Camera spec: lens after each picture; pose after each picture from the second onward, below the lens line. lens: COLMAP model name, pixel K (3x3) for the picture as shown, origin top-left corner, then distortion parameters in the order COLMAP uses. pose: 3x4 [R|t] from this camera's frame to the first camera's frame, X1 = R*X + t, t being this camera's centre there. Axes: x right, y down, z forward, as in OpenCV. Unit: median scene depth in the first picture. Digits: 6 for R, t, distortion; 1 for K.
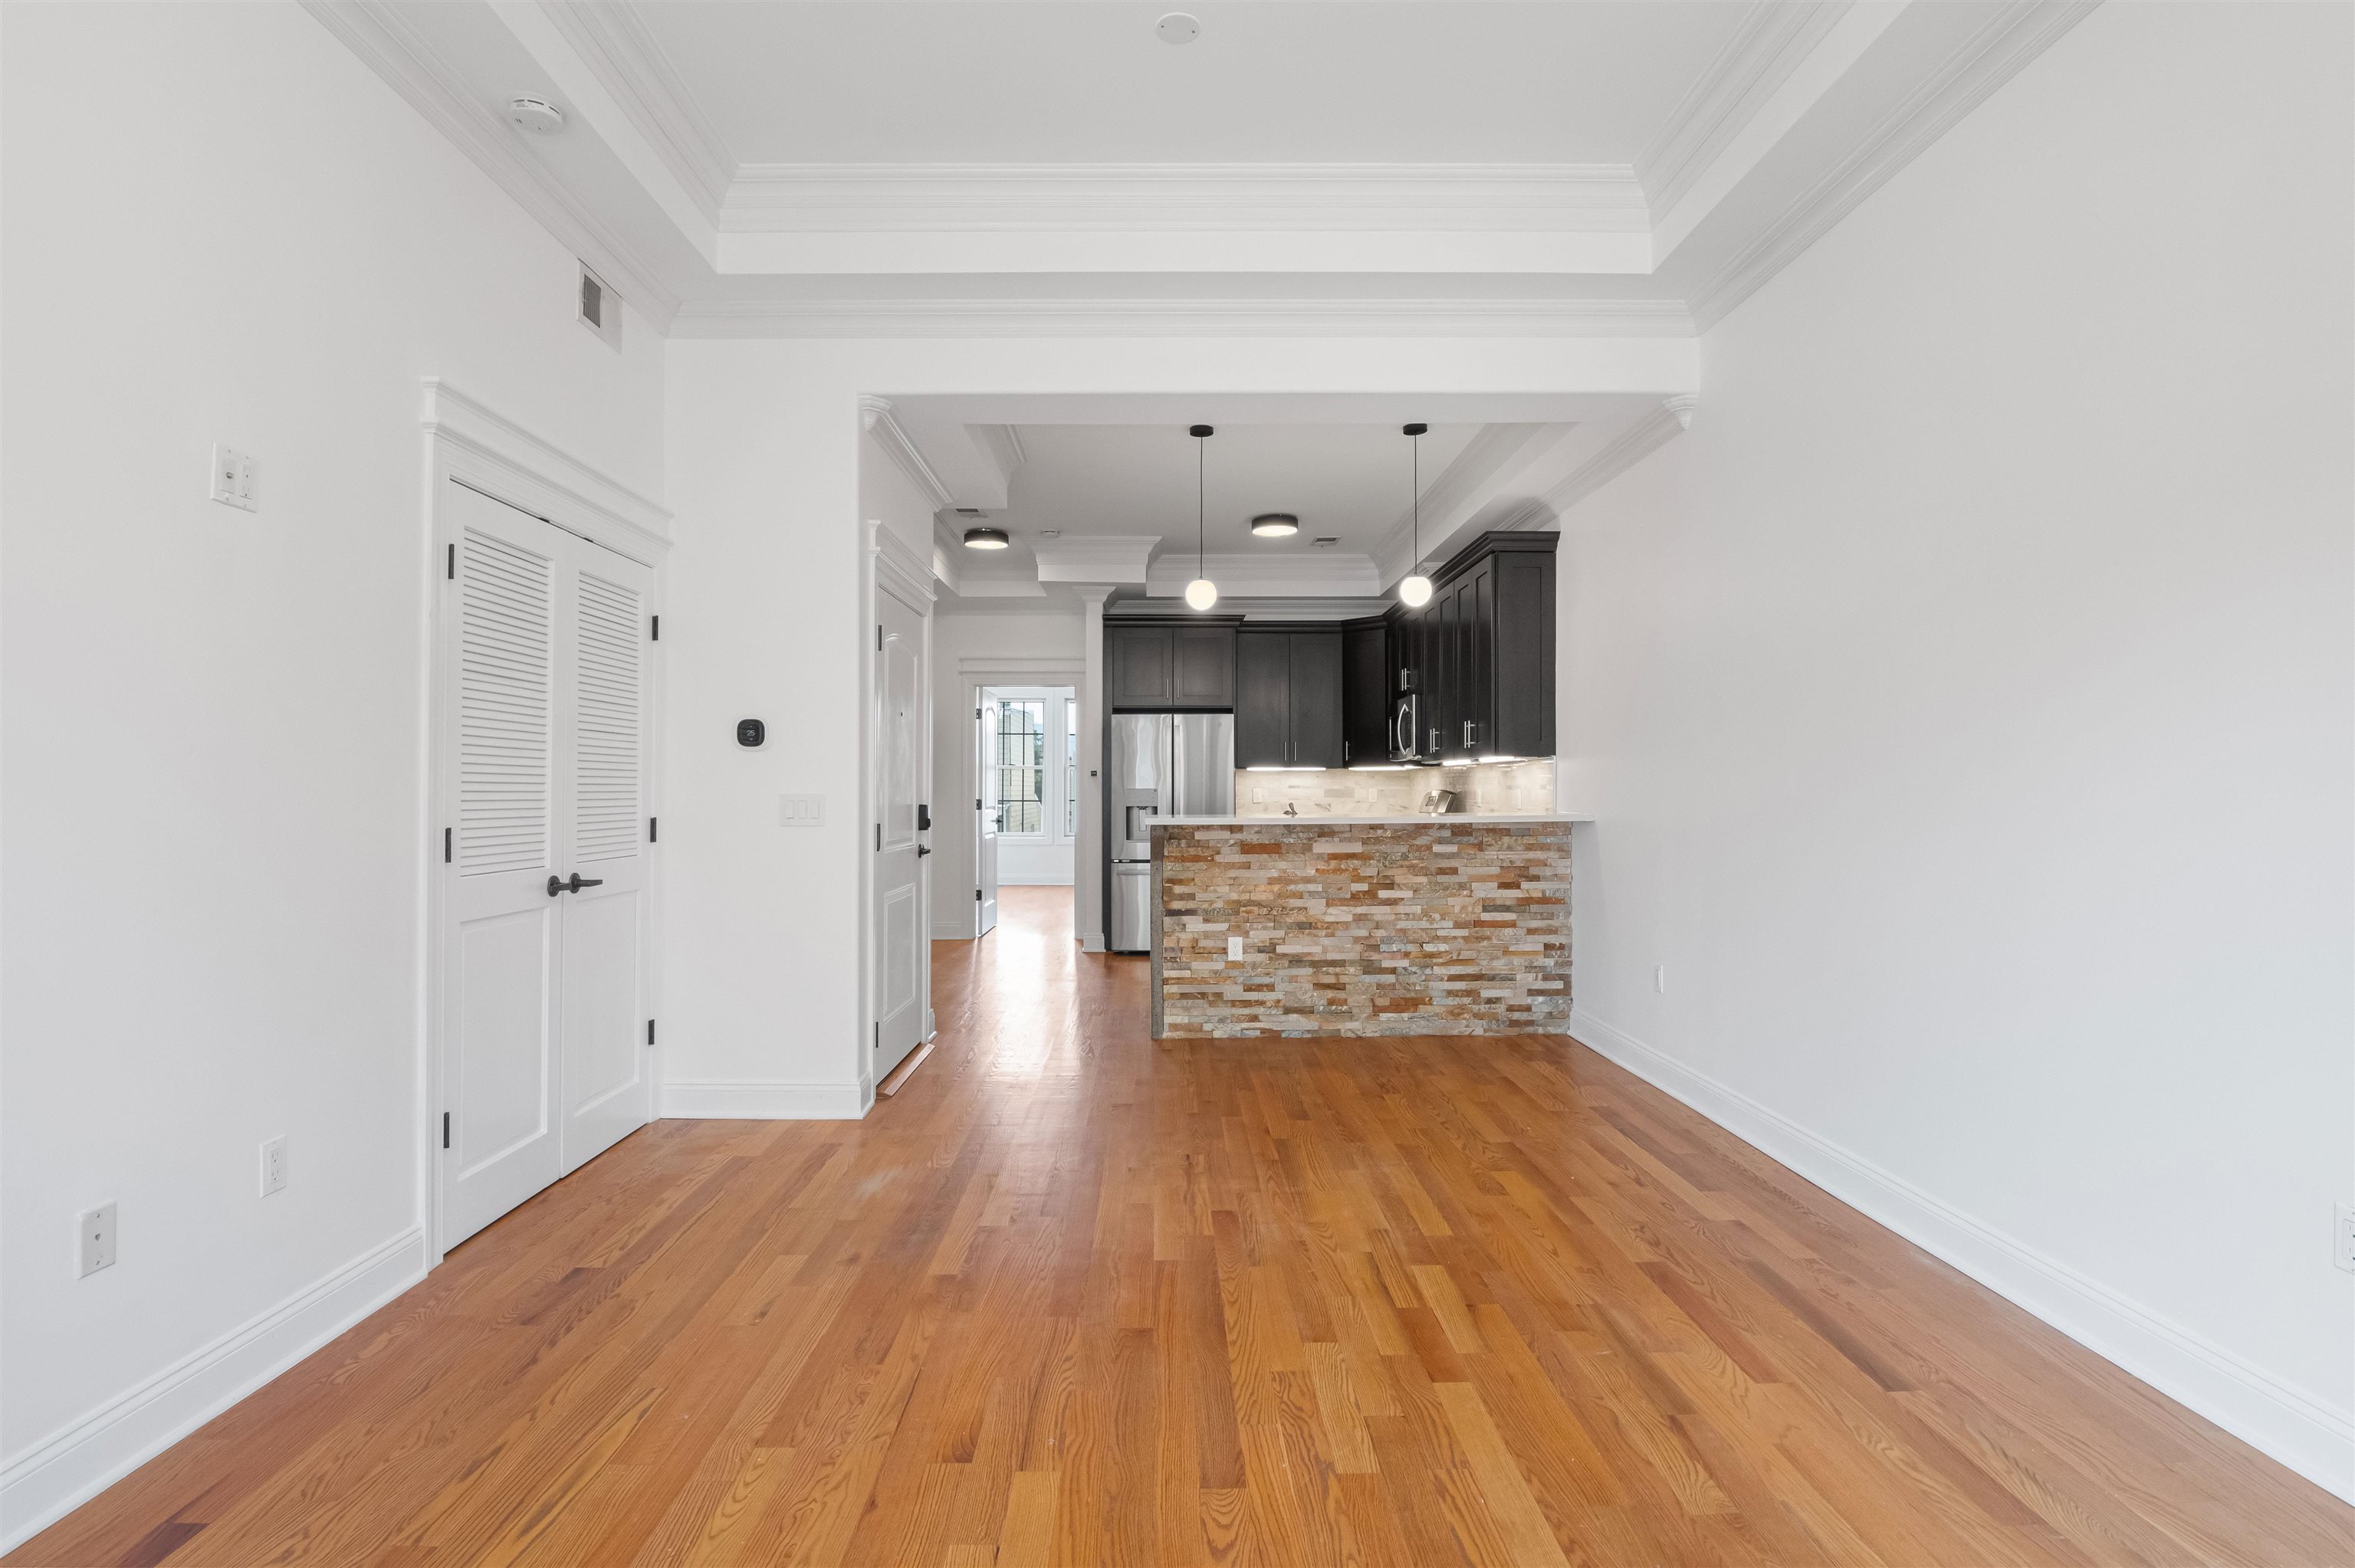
lens RADIAL K [[1140.2, 0, 1172.3], [0, 1140.2, 776.1], [0, 0, 1]] dist [0.020882, -0.025398]
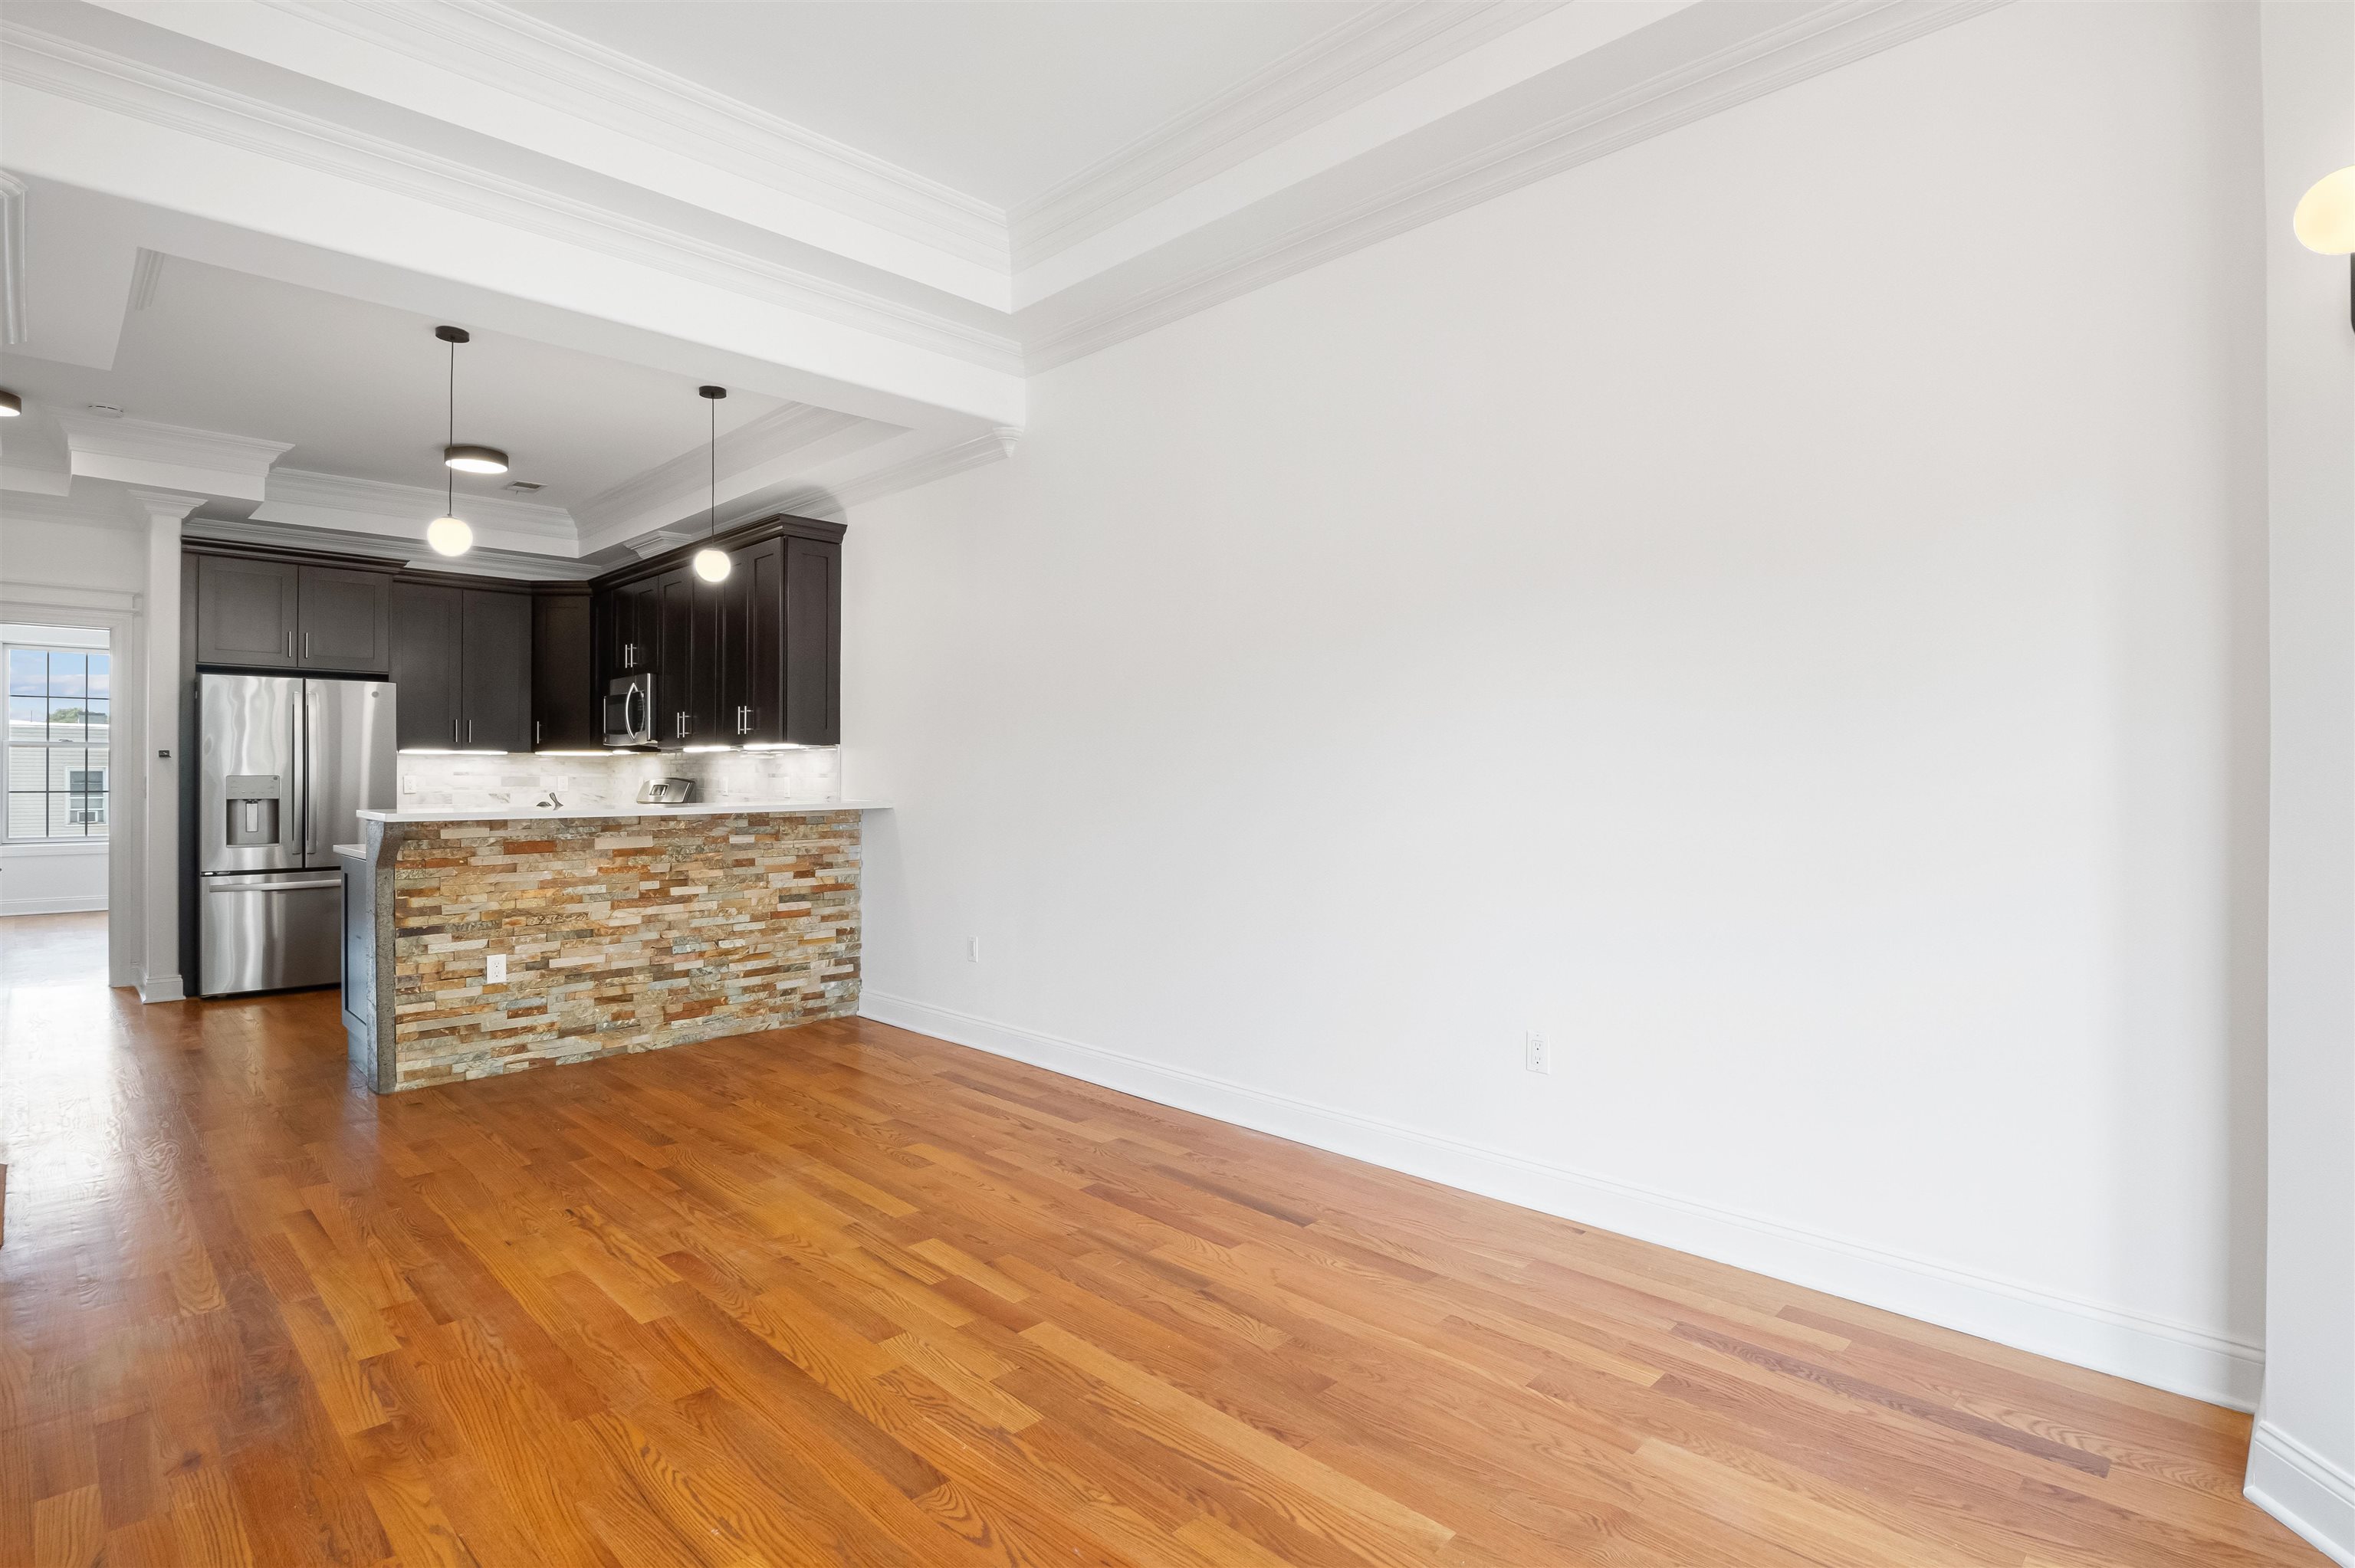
lens RADIAL K [[1163.0, 0, 1163.3], [0, 1163.0, 778.4], [0, 0, 1]] dist [0.001164, -0.011234]
pose [[0.721713, 0.001281, 0.692191, -0.180463], [-0.010156, 0.999910, 0.008738, 0.000333], [-0.692118, -0.013336, 0.721661, 0.054590]]
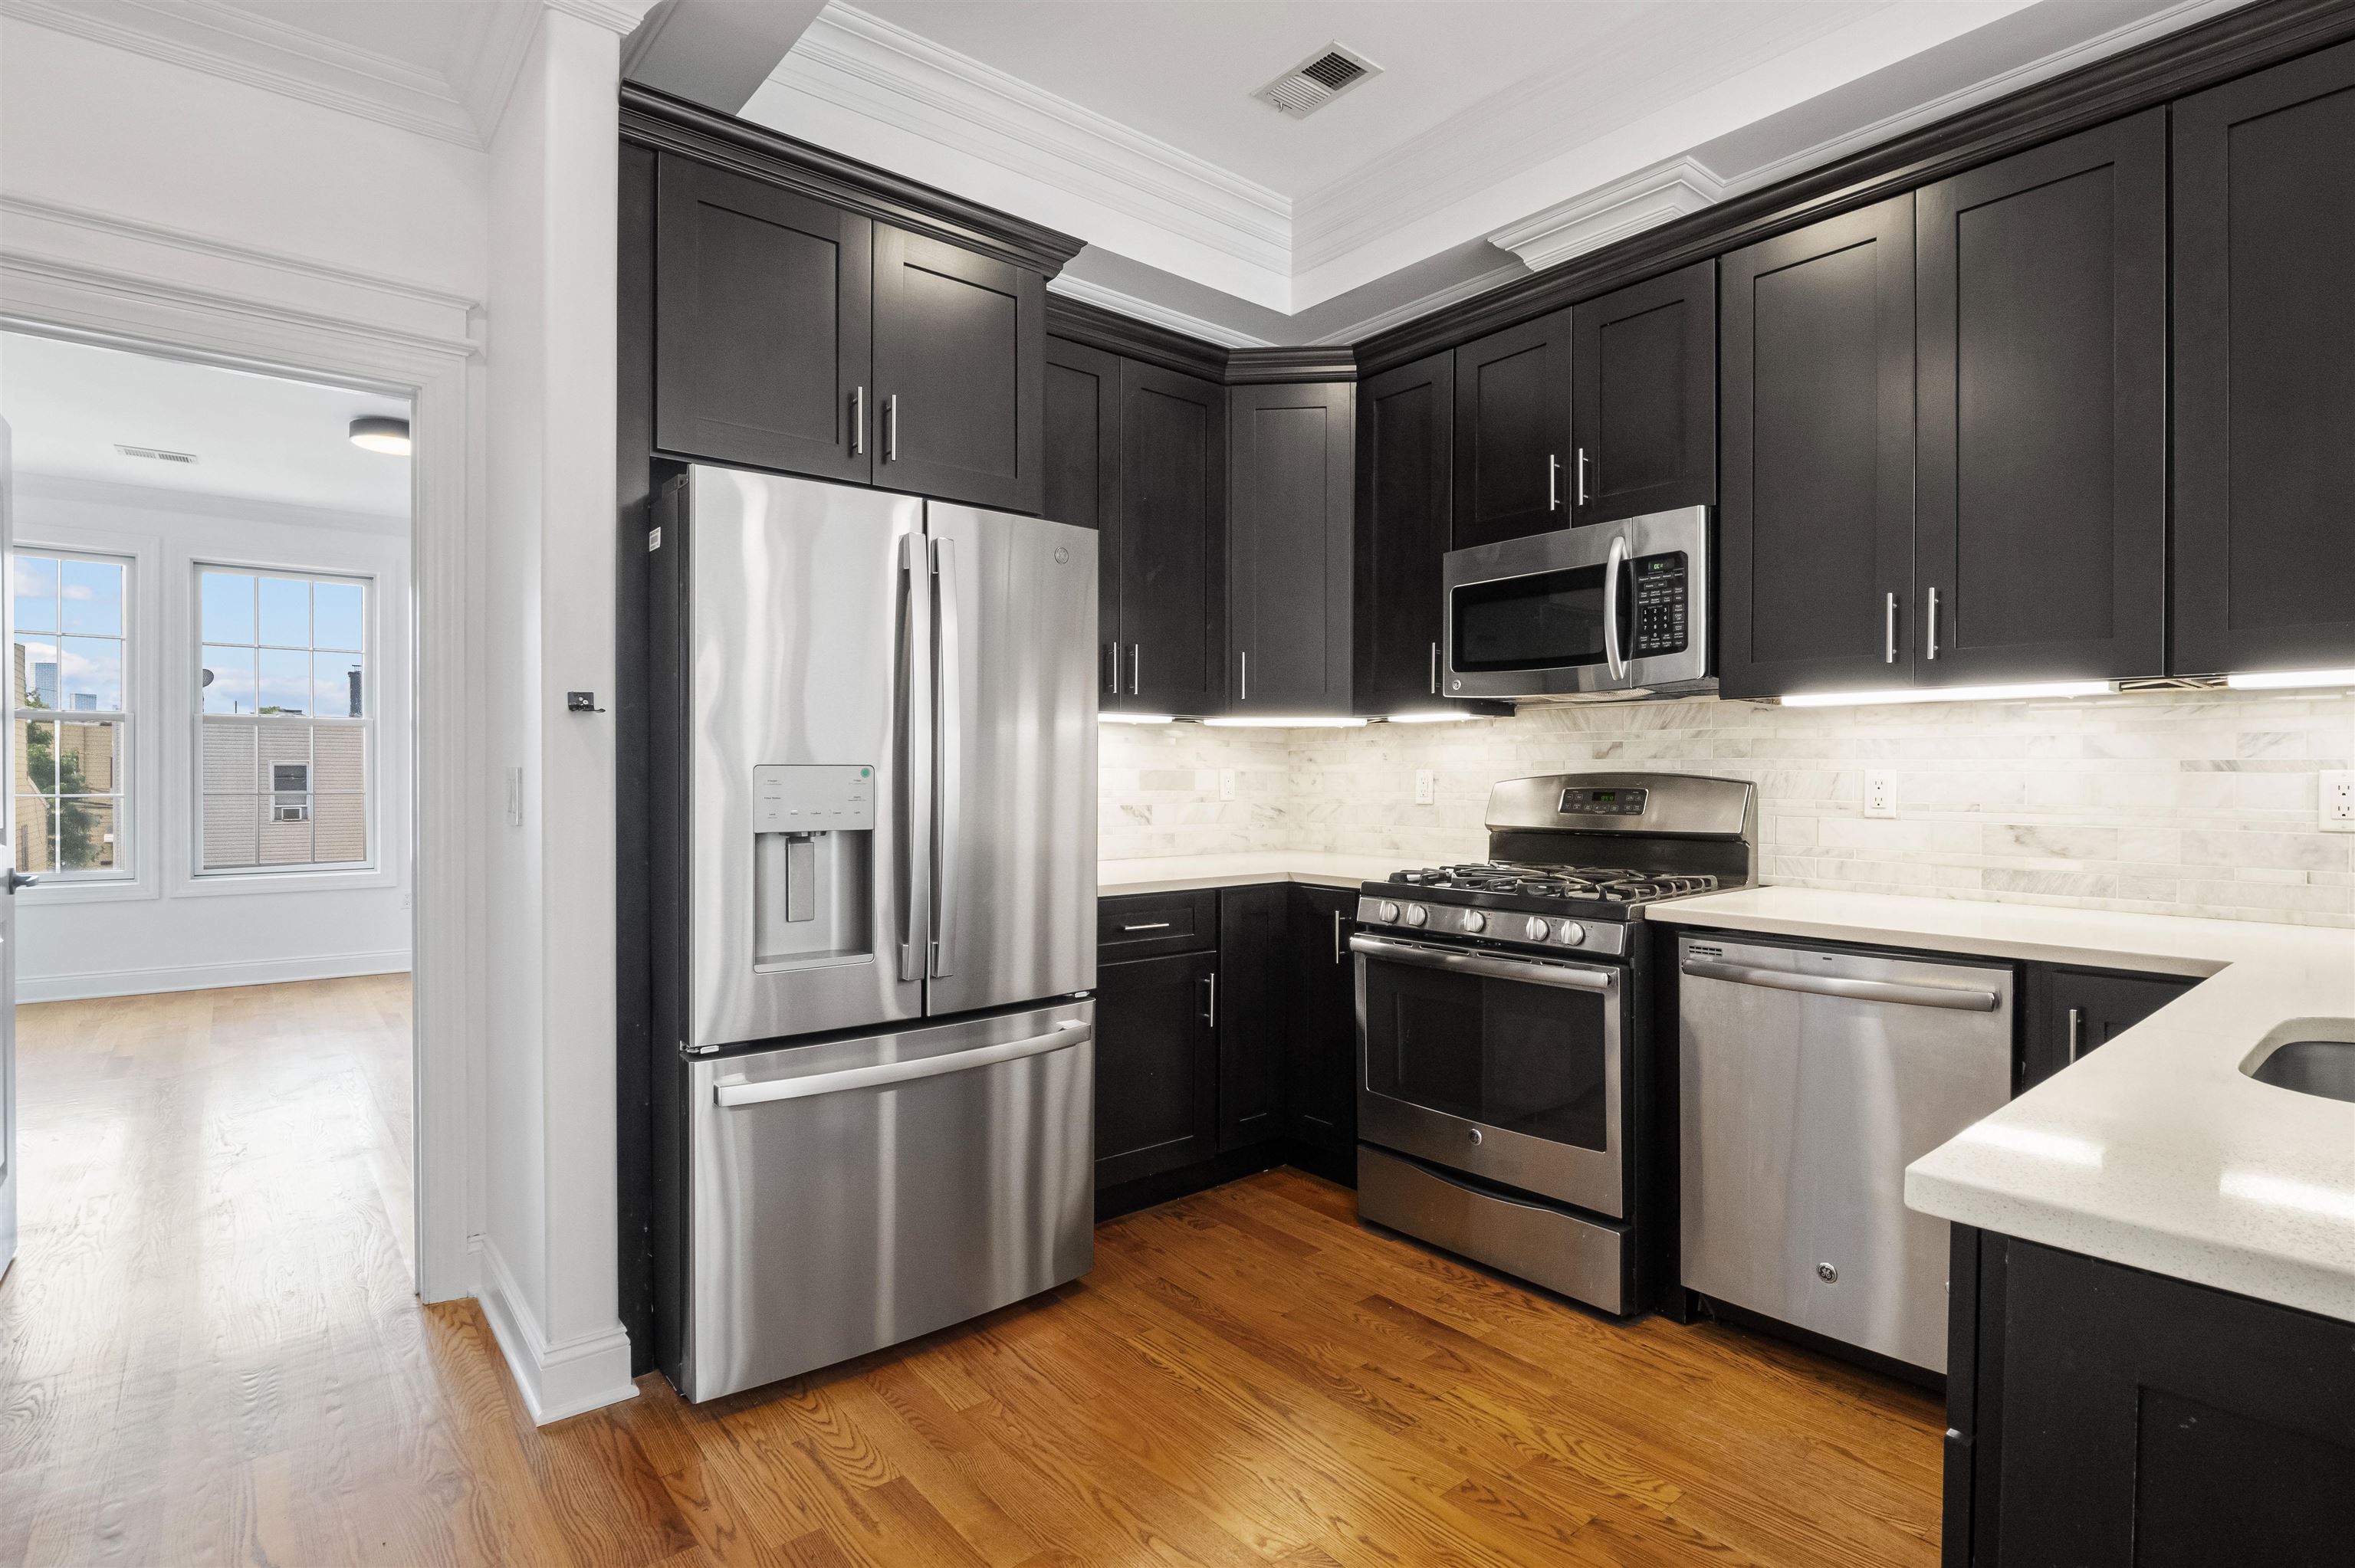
lens RADIAL K [[1151.5, 0, 1175.1], [0, 1151.5, 776.6], [0, 0, 1]] dist [-0.001507, -0.011677]
pose [[0.777676, 0.000586, 0.628665, -0.191164], [-0.010595, 0.999870, 0.012173, 0.014327], [-0.628576, -0.016127, 0.777581, 1.093579]]
